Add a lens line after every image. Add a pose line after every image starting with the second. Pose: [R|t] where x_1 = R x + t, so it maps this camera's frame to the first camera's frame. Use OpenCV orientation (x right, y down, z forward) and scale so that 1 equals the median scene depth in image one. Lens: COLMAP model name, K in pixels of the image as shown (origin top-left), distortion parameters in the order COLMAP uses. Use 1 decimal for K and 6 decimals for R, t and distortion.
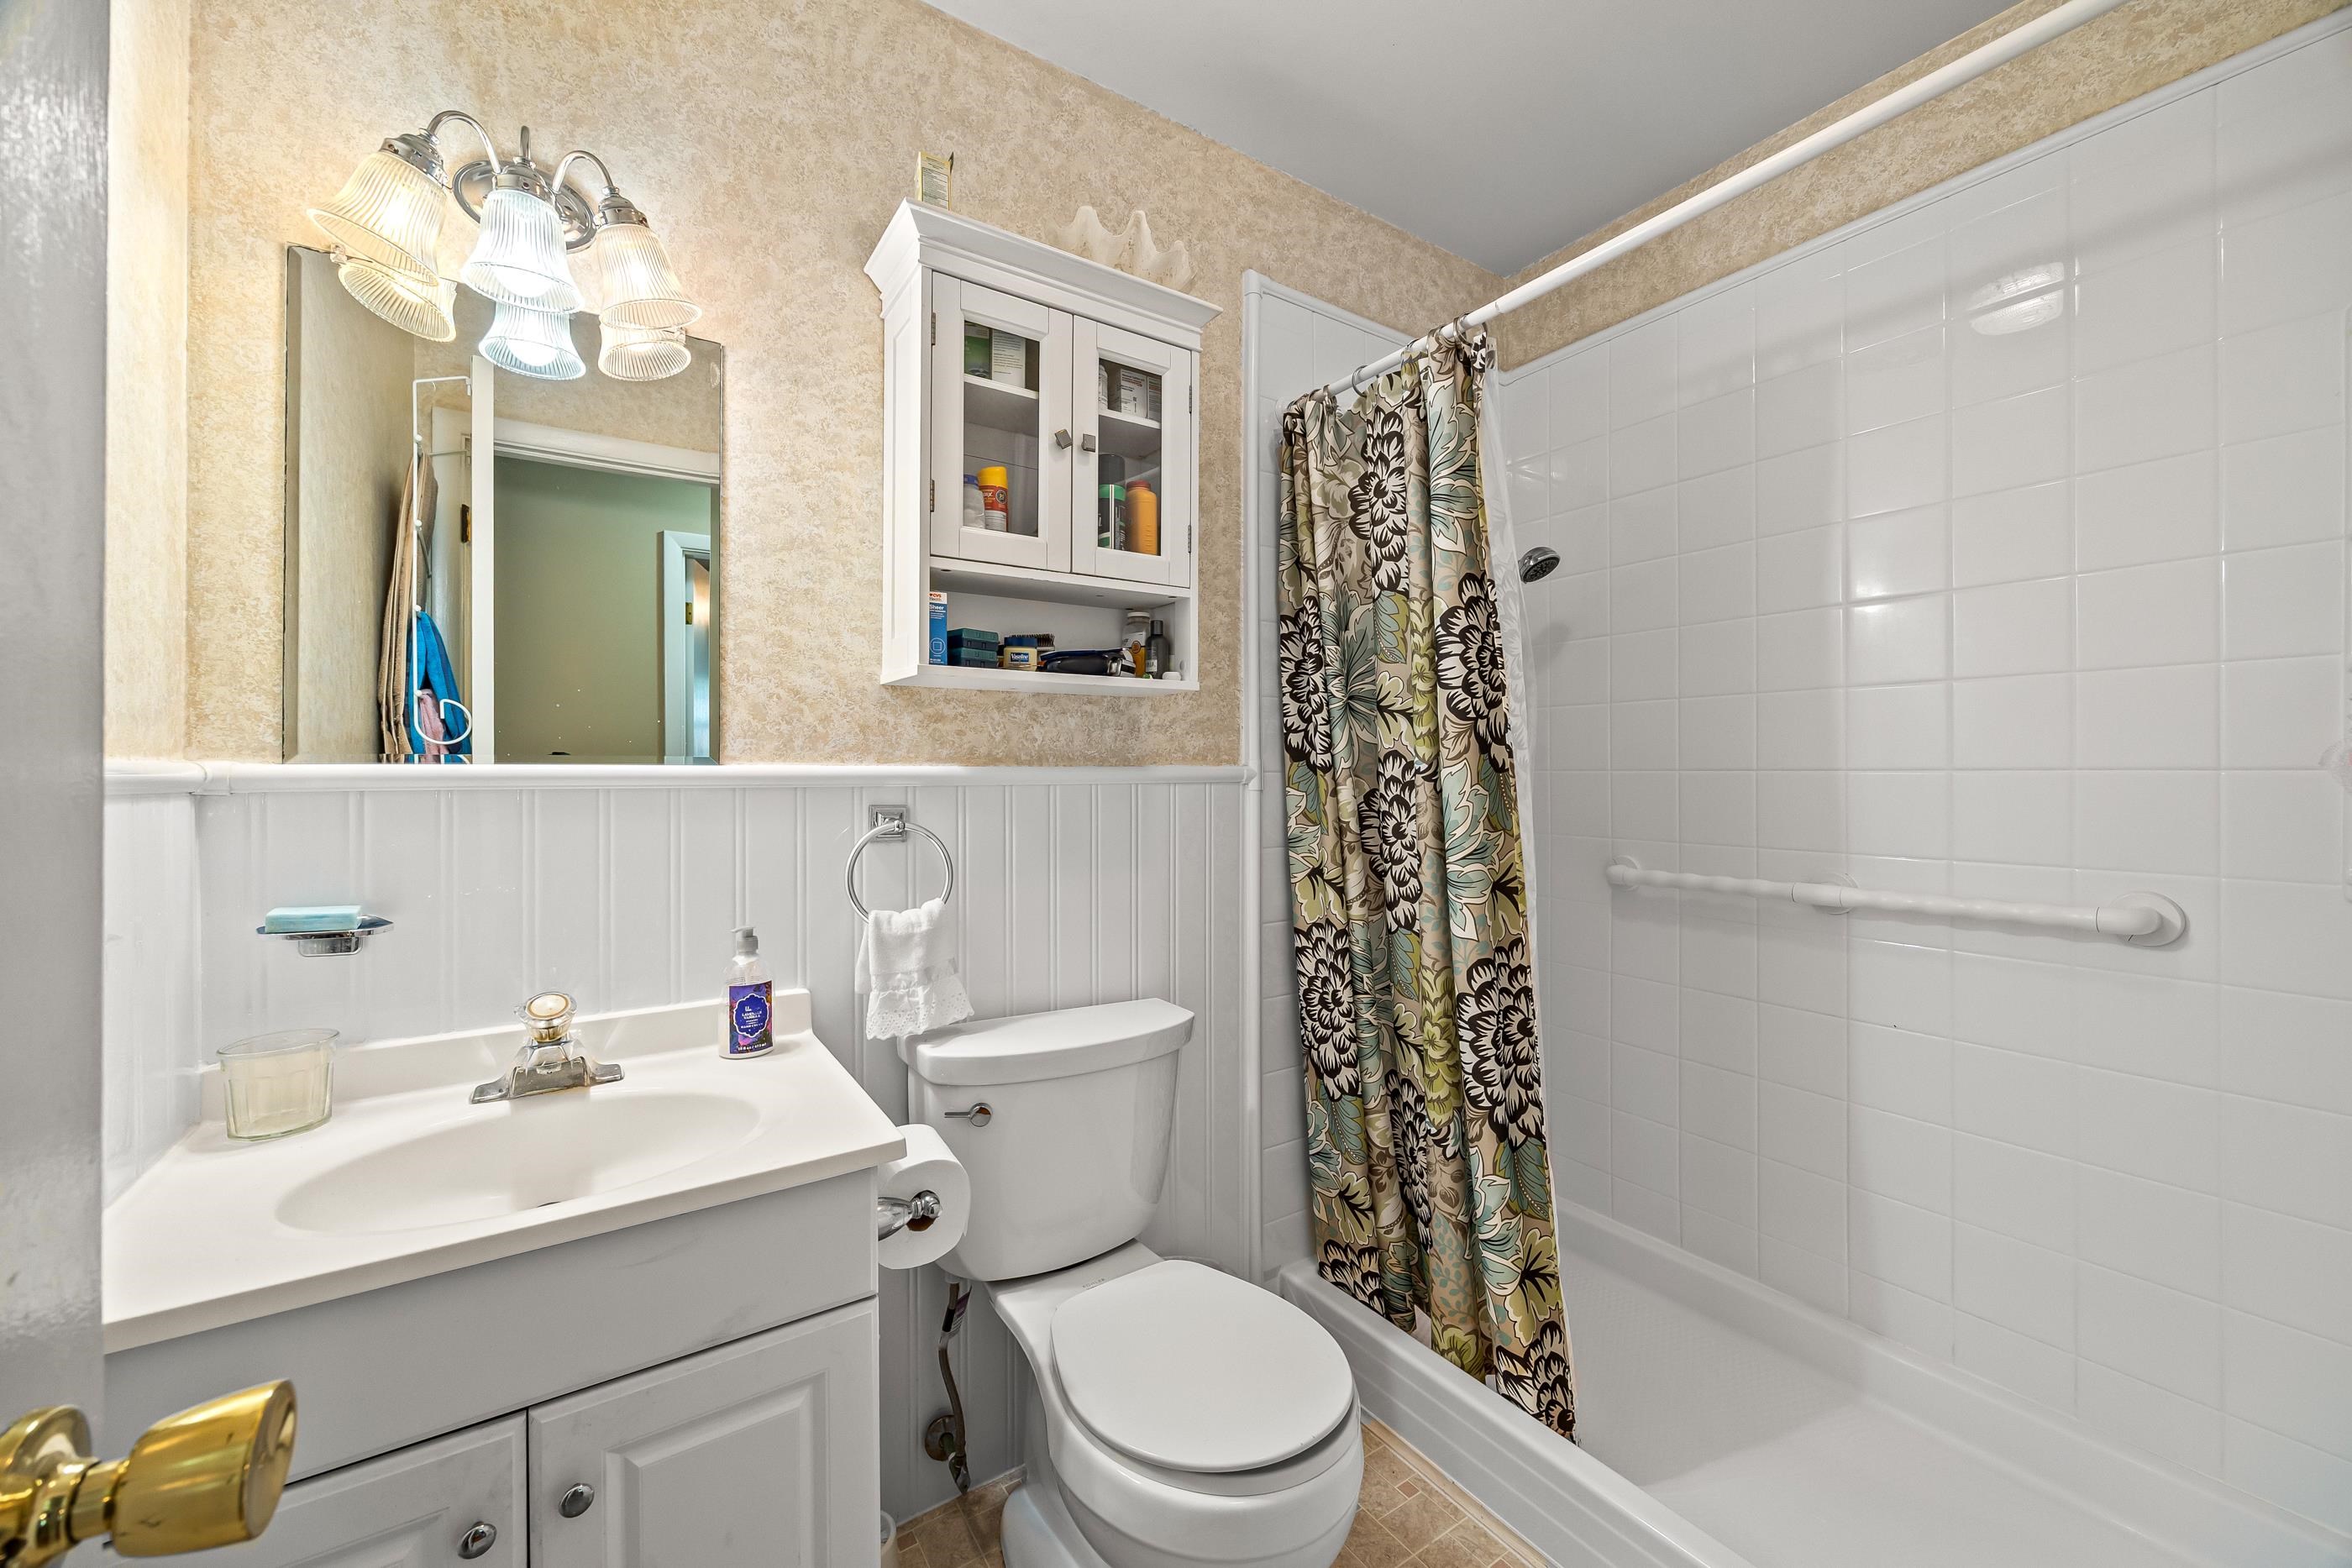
lens RADIAL K [[901.1, 0, 1168.2], [0, 901.1, 776.5], [0, 0, 1]] dist [-0.008383, 0.001147]
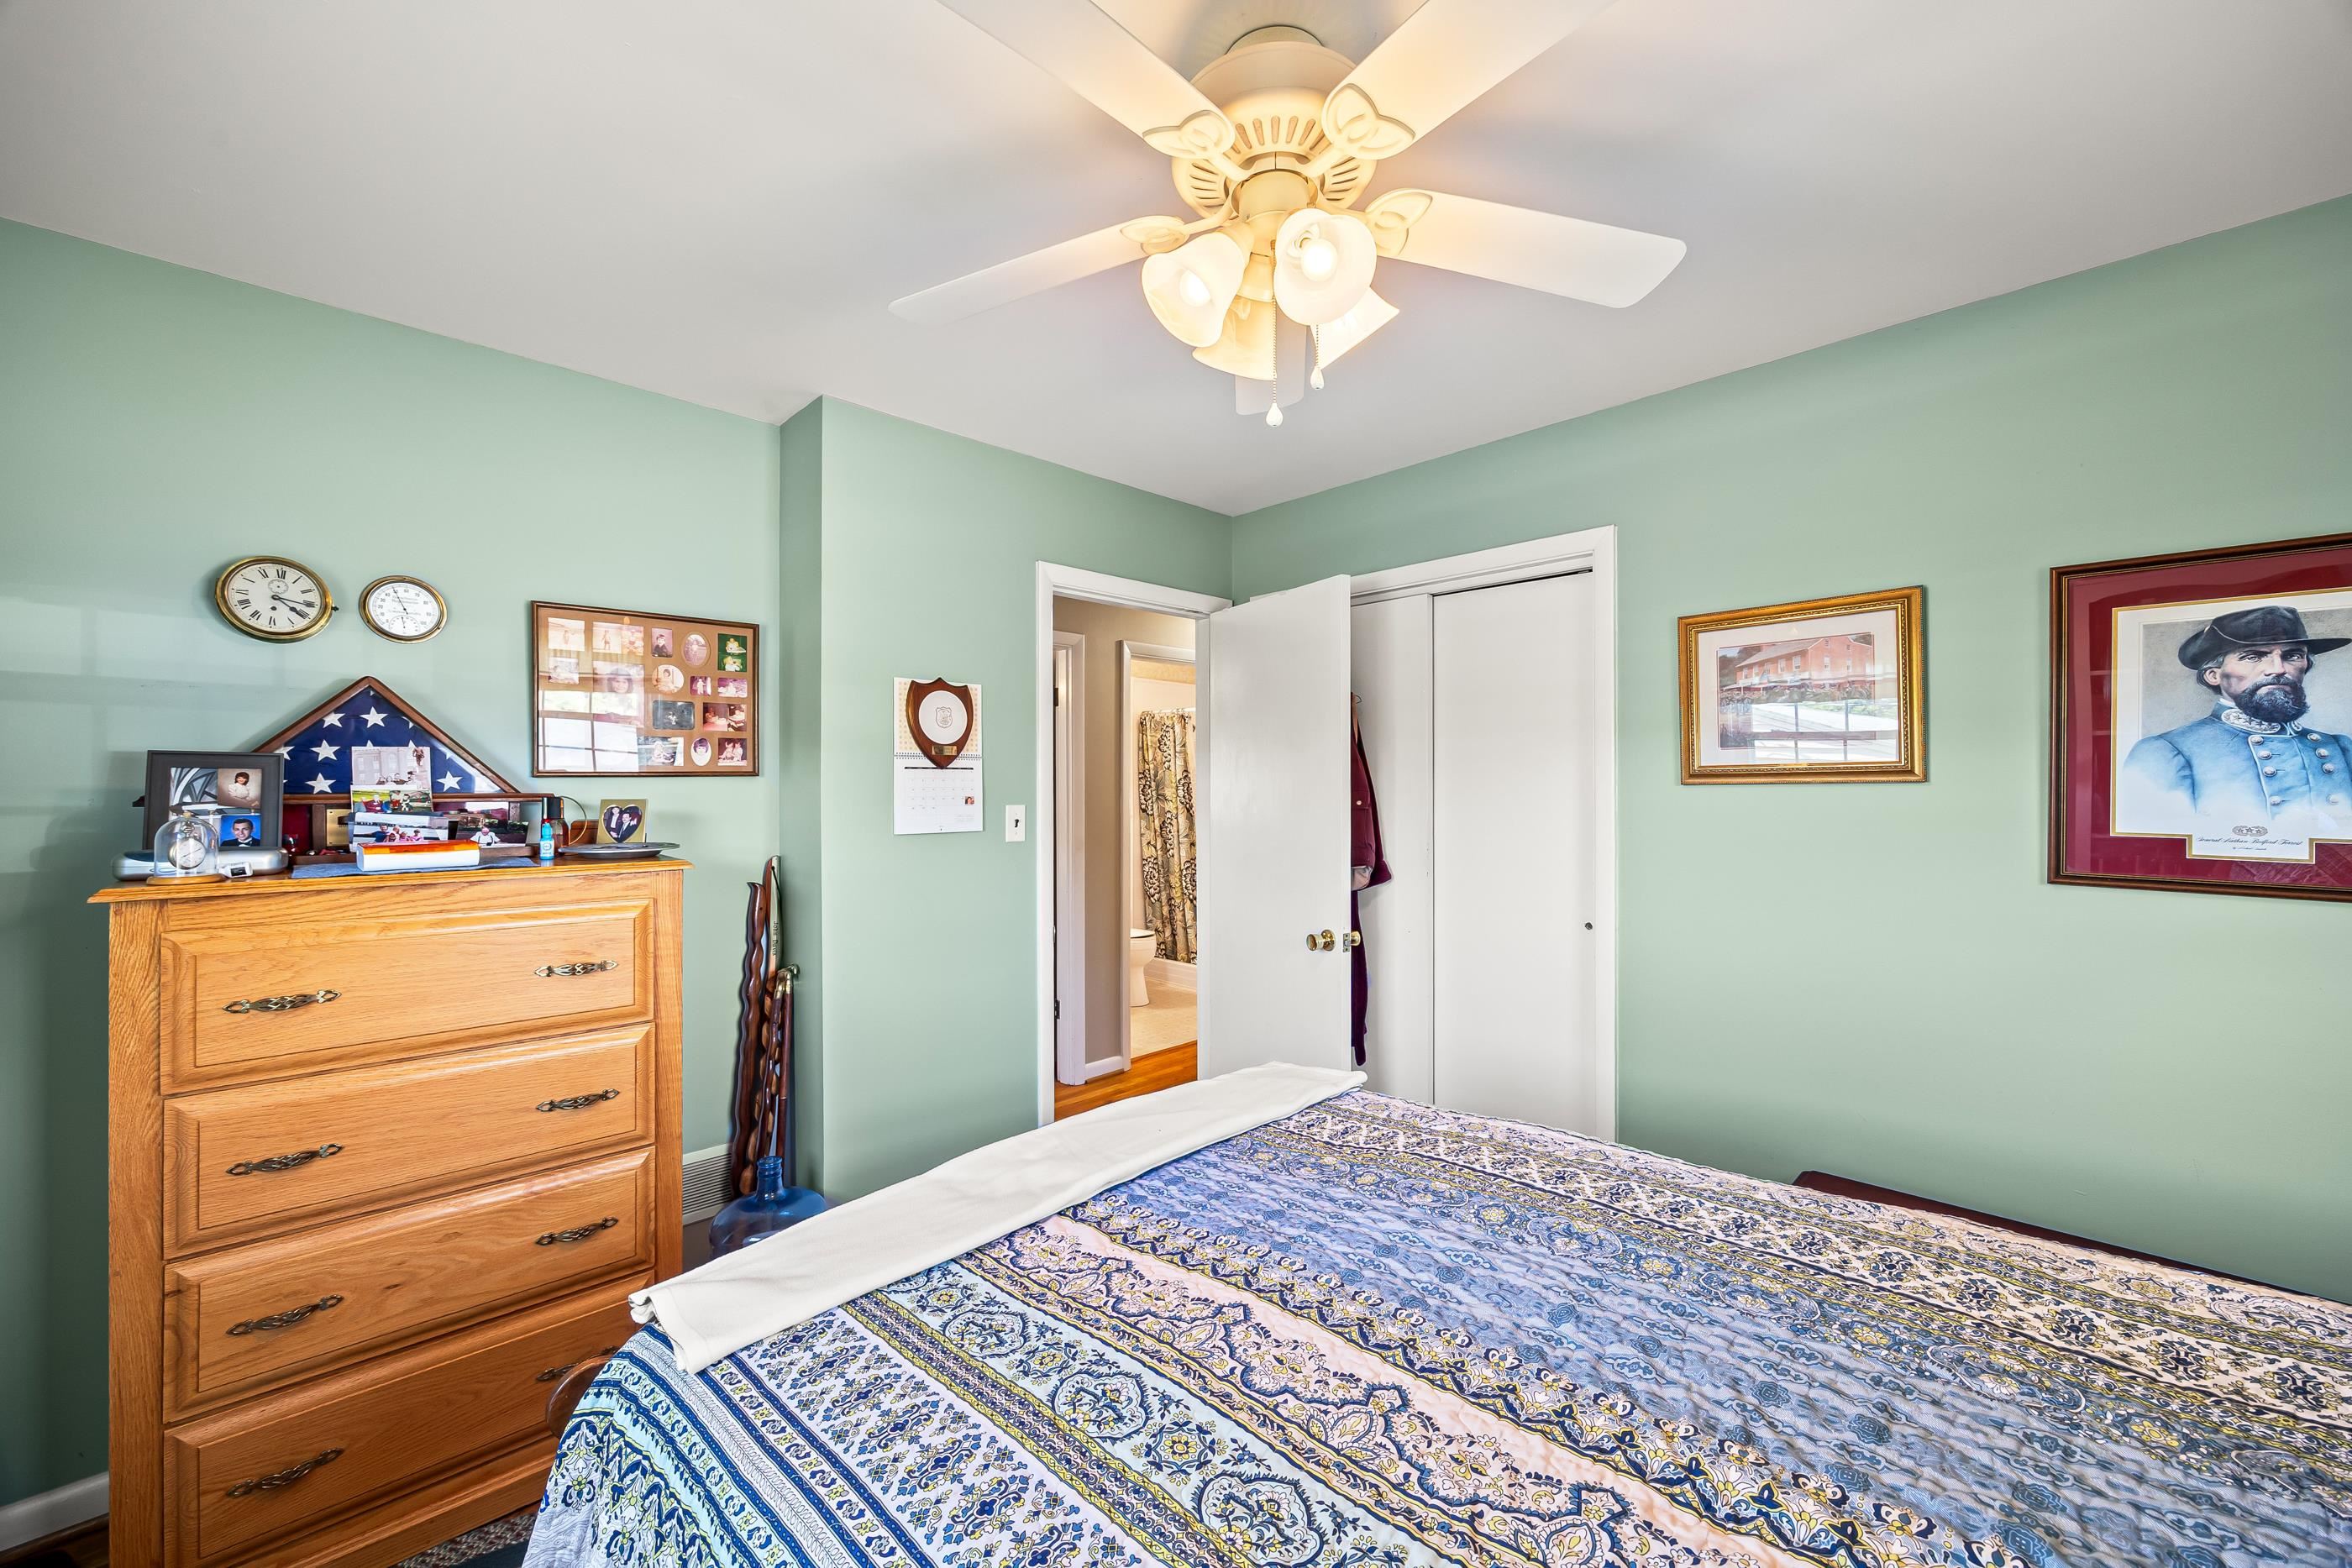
lens RADIAL K [[901.1, 0, 1180.6], [0, 901.1, 788.1], [0, 0, 1]] dist [-0.008383, 0.001147]
pose [[0.981330, 0.001887, 0.192322, -0.430642], [-0.001254, 0.999993, -0.003410, -0.108722], [-0.192327, 0.003105, 0.981326, -2.727687]]
